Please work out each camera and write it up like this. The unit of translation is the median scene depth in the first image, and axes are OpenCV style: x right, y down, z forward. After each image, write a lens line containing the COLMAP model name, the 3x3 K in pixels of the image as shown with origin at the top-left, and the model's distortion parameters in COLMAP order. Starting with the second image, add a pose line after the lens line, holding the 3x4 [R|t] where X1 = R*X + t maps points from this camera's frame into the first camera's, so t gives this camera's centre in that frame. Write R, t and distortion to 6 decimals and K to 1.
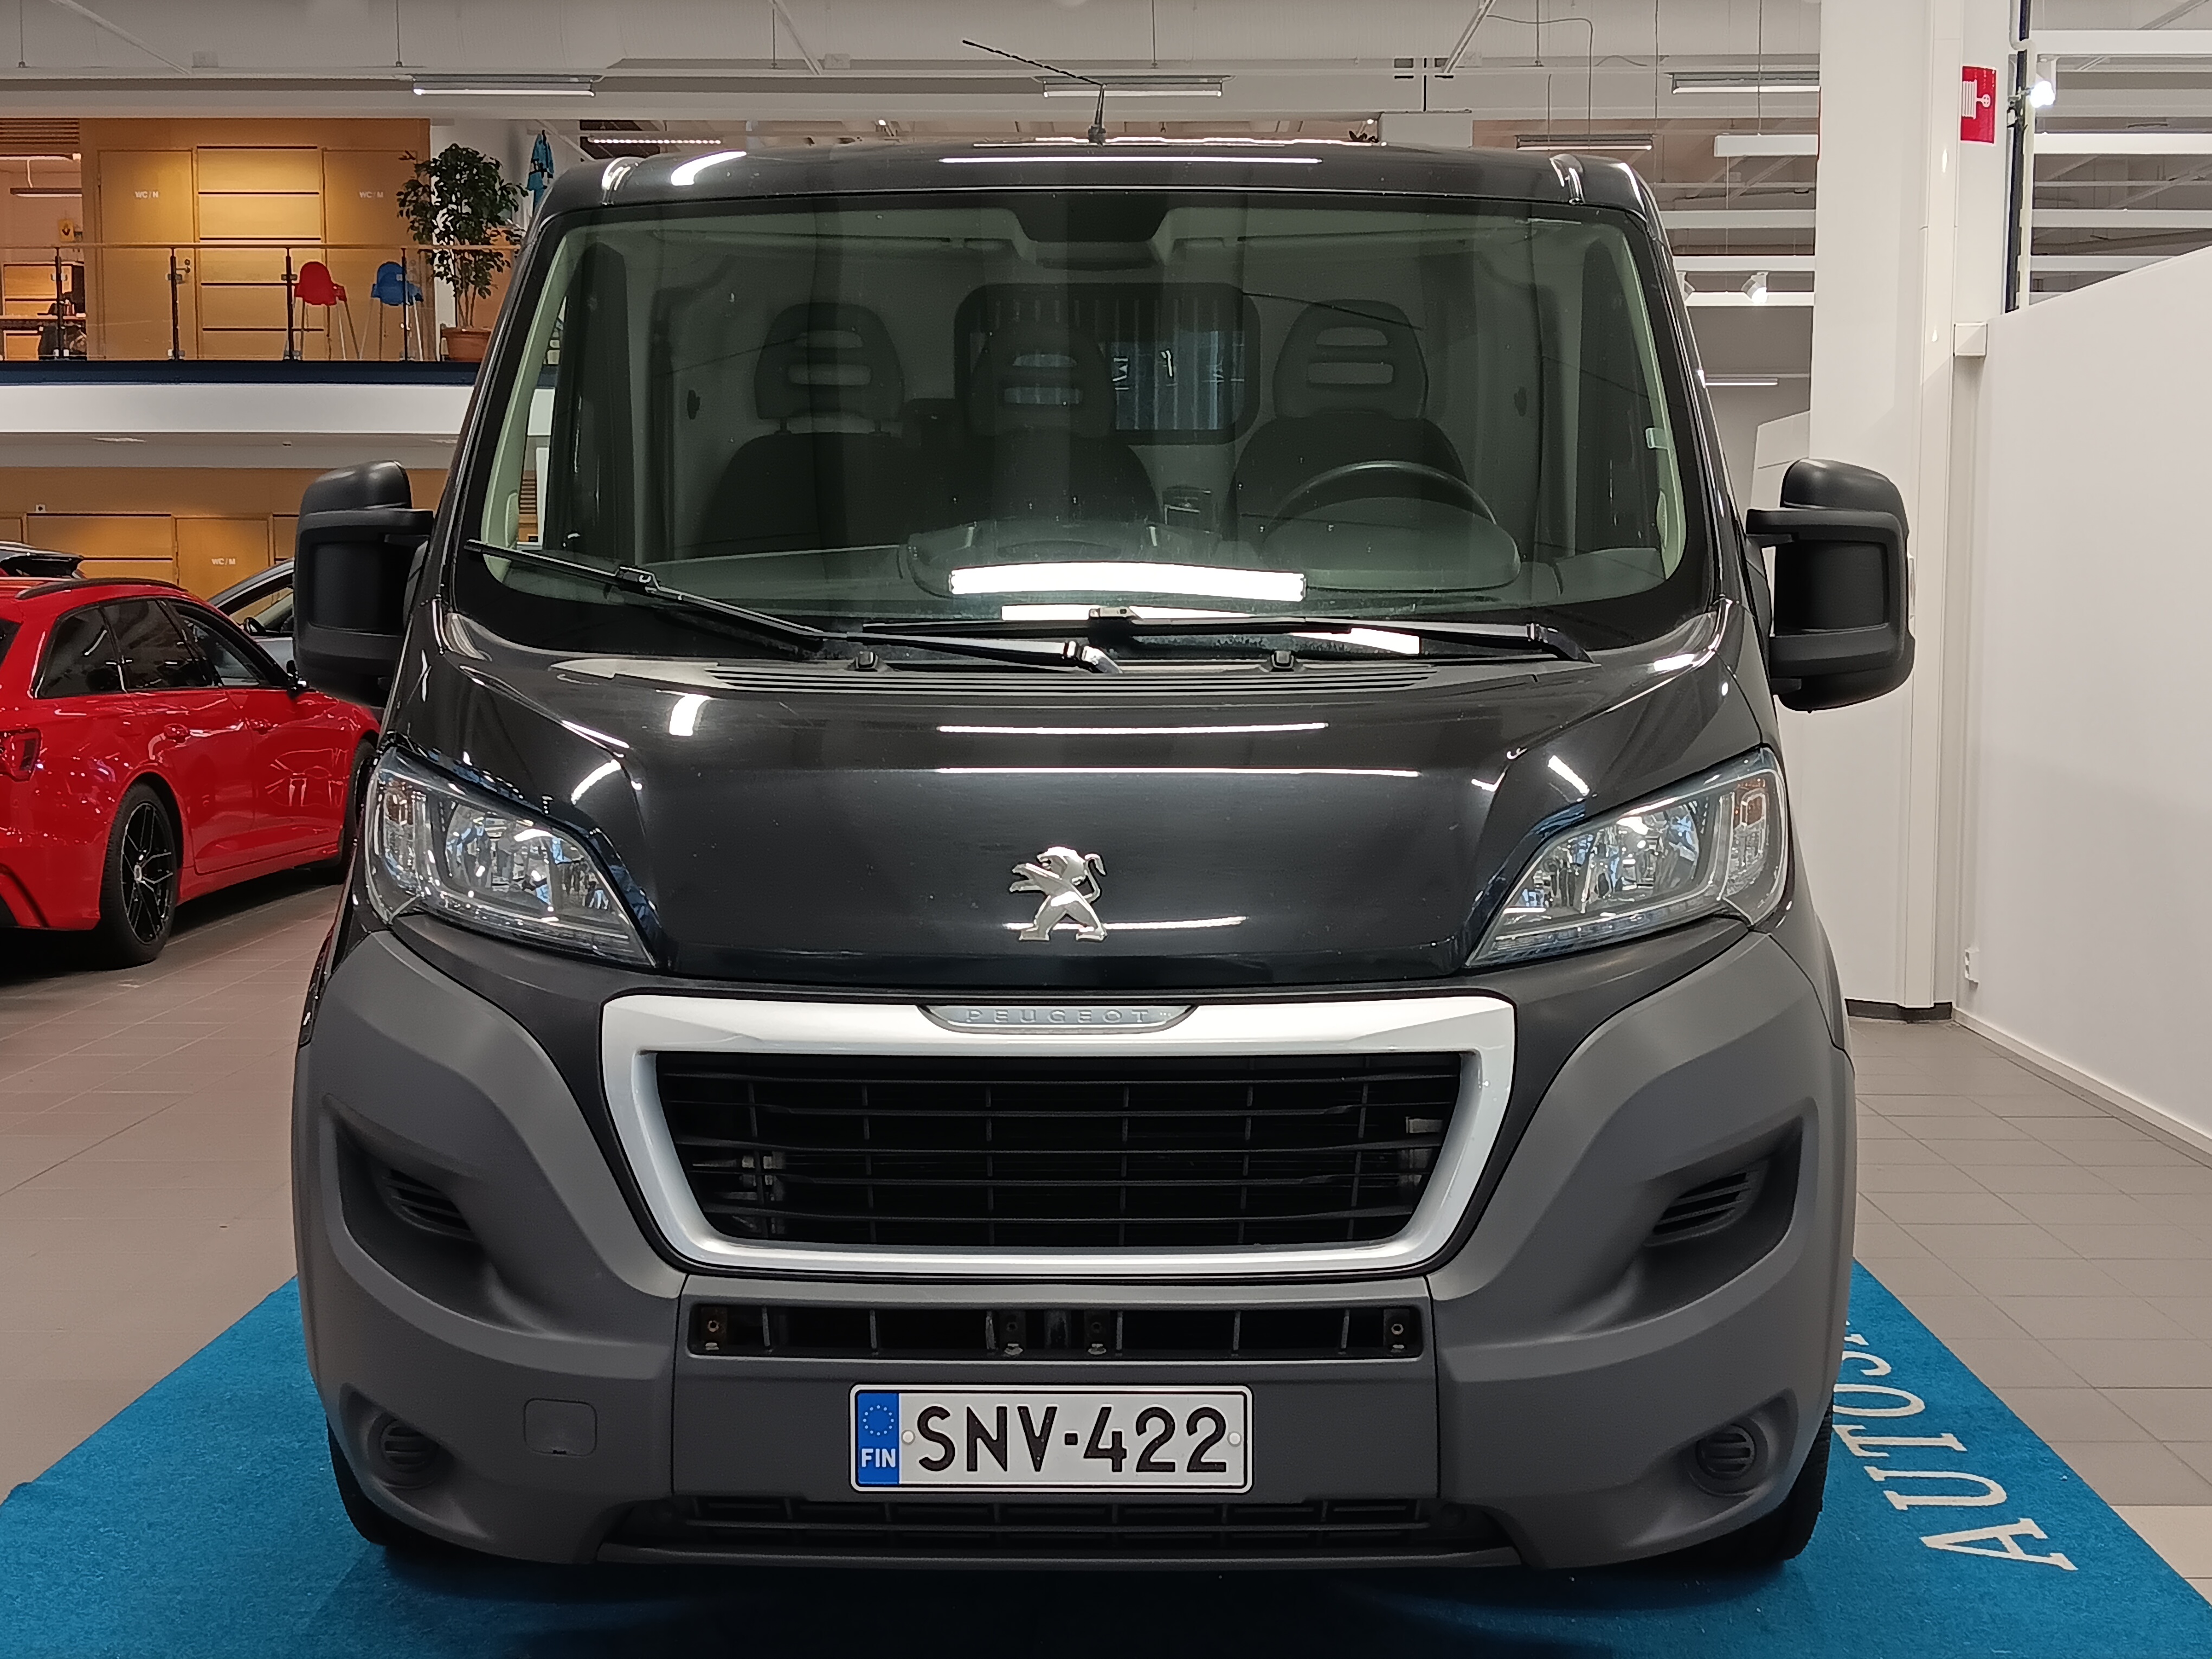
lens RADIAL K [[2450.7, 0, 1106.0], [0, 2450.7, 829.5], [0, 0, 1]] dist [0.131181, -0.317619]
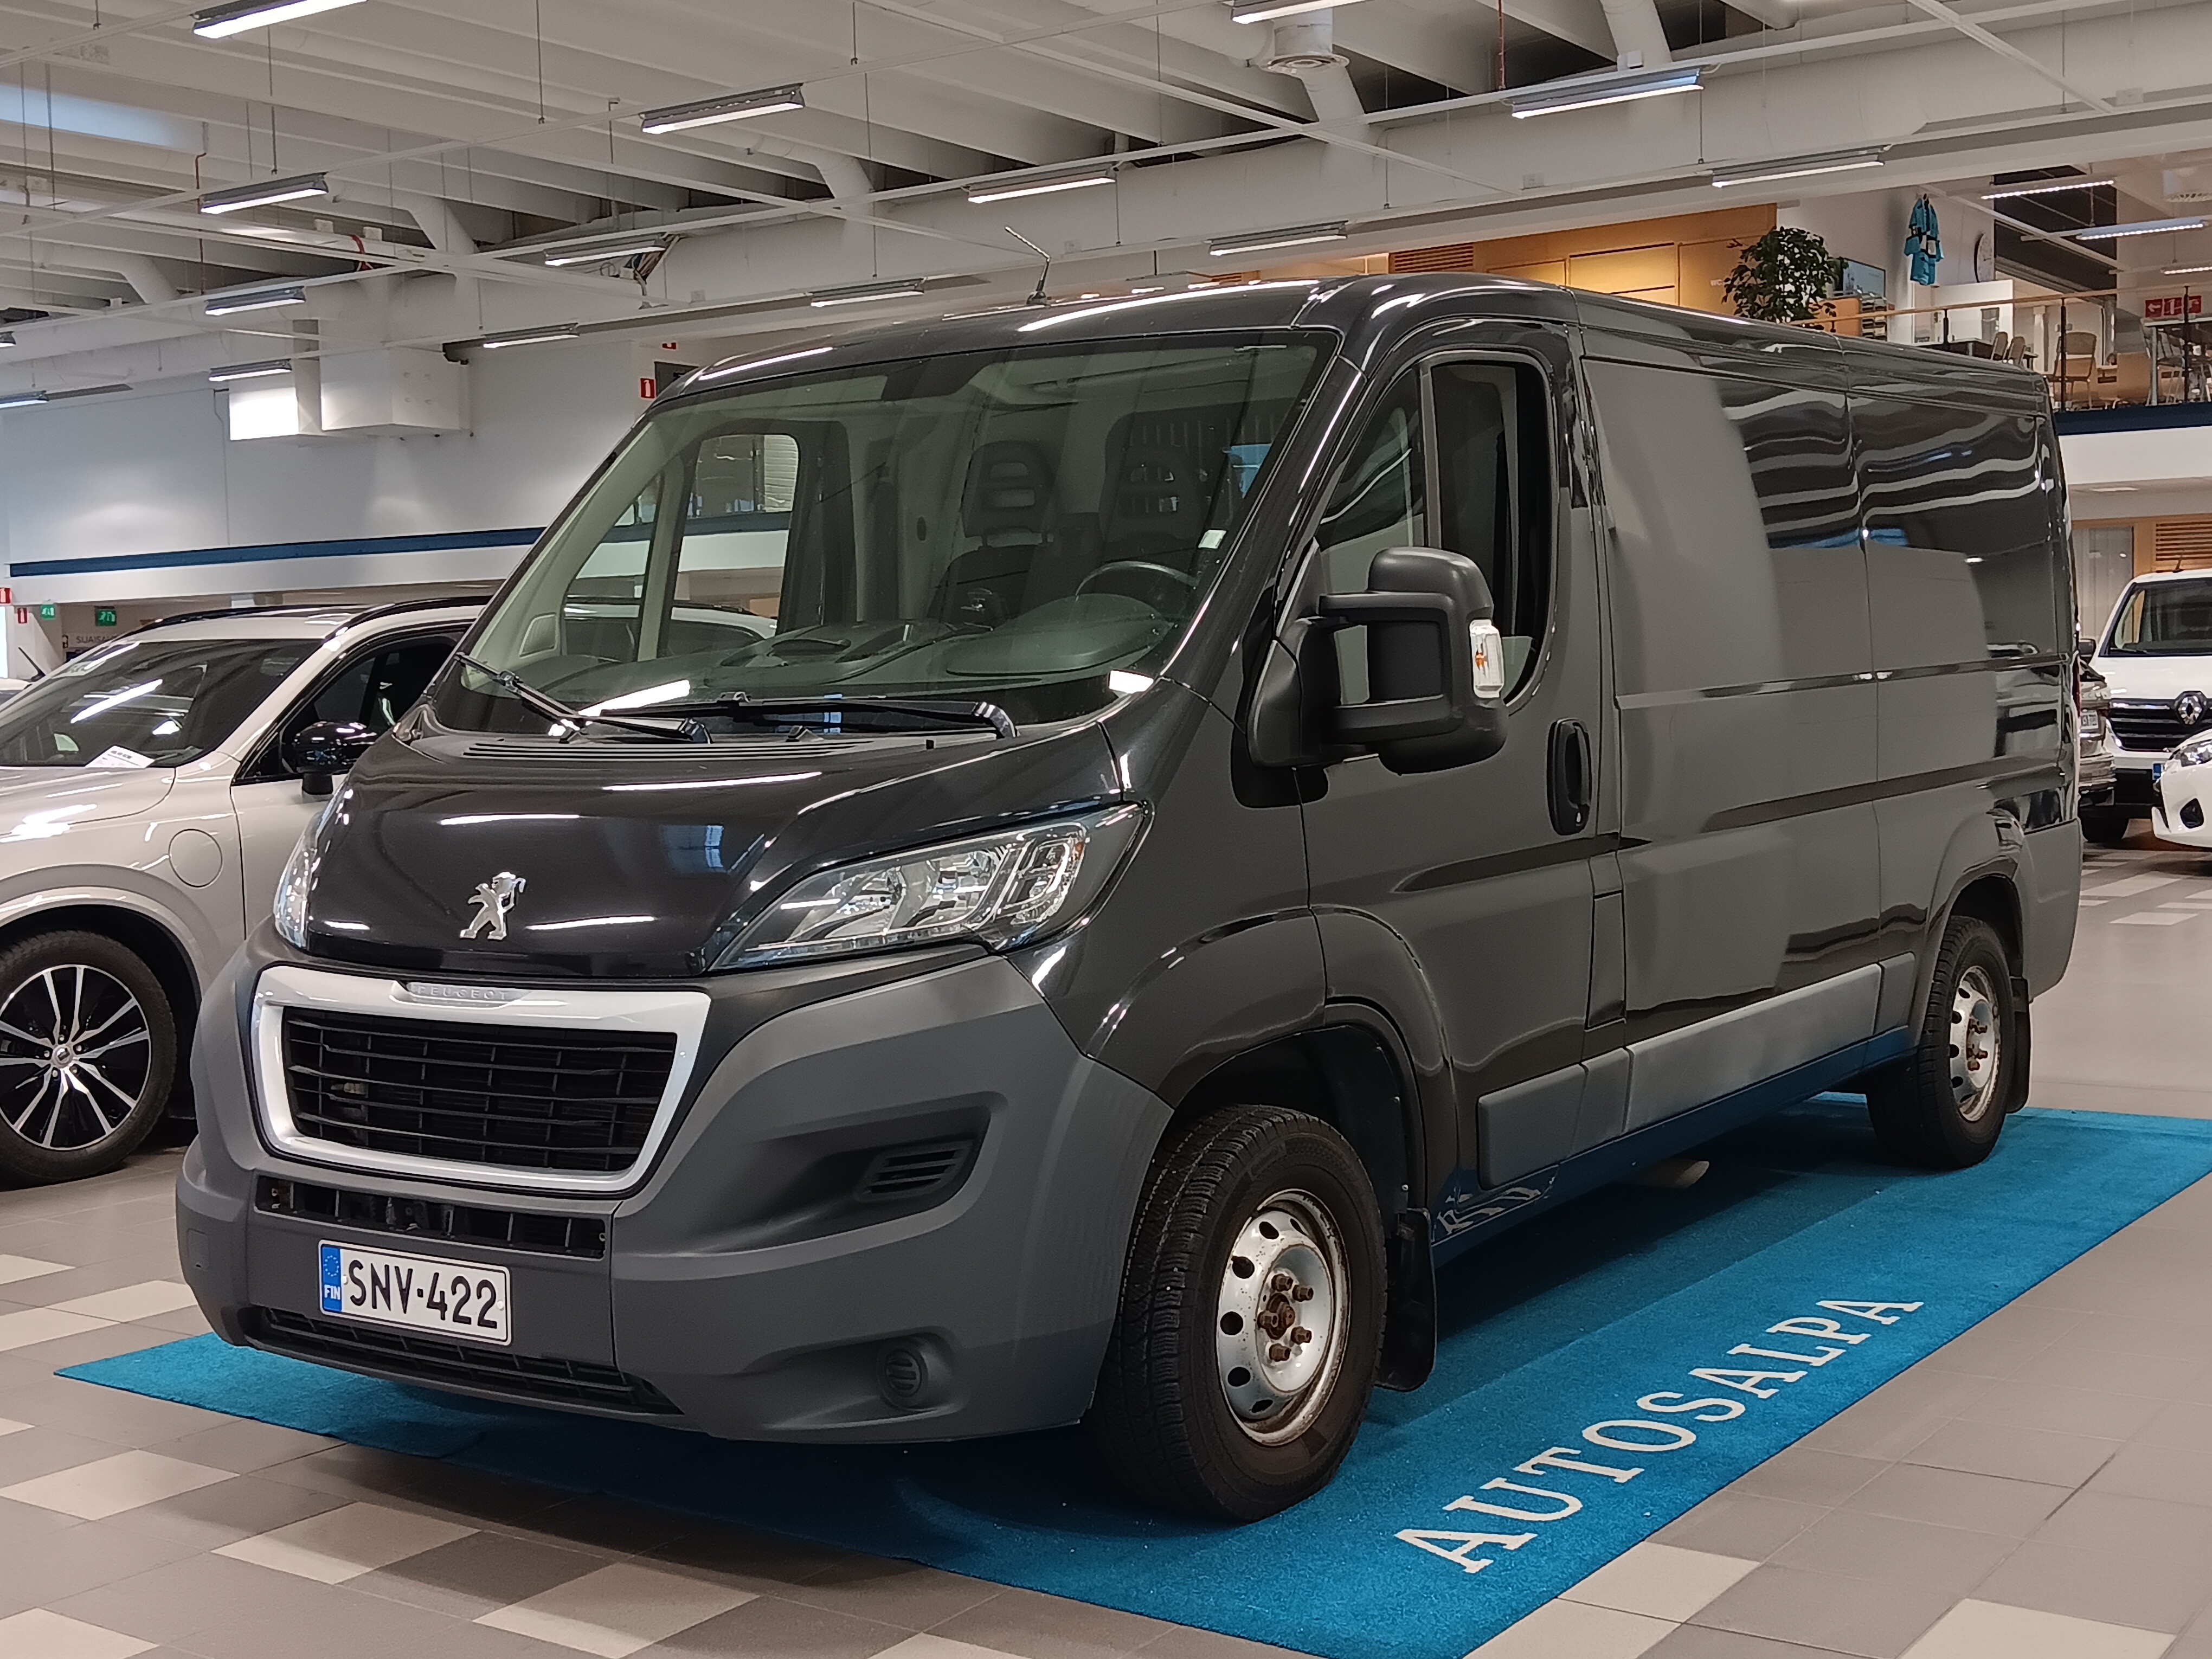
lens RADIAL K [[2375.4, 0, 1106.0], [0, 2375.4, 829.5], [0, 0, 1]] dist [0.110906, -0.259610]
pose [[0.853679, 0.011371, -0.520676, 1.019363], [-0.023468, 0.999586, -0.016647, -0.002373], [0.520271, 0.026430, 0.853592, 0.033623]]
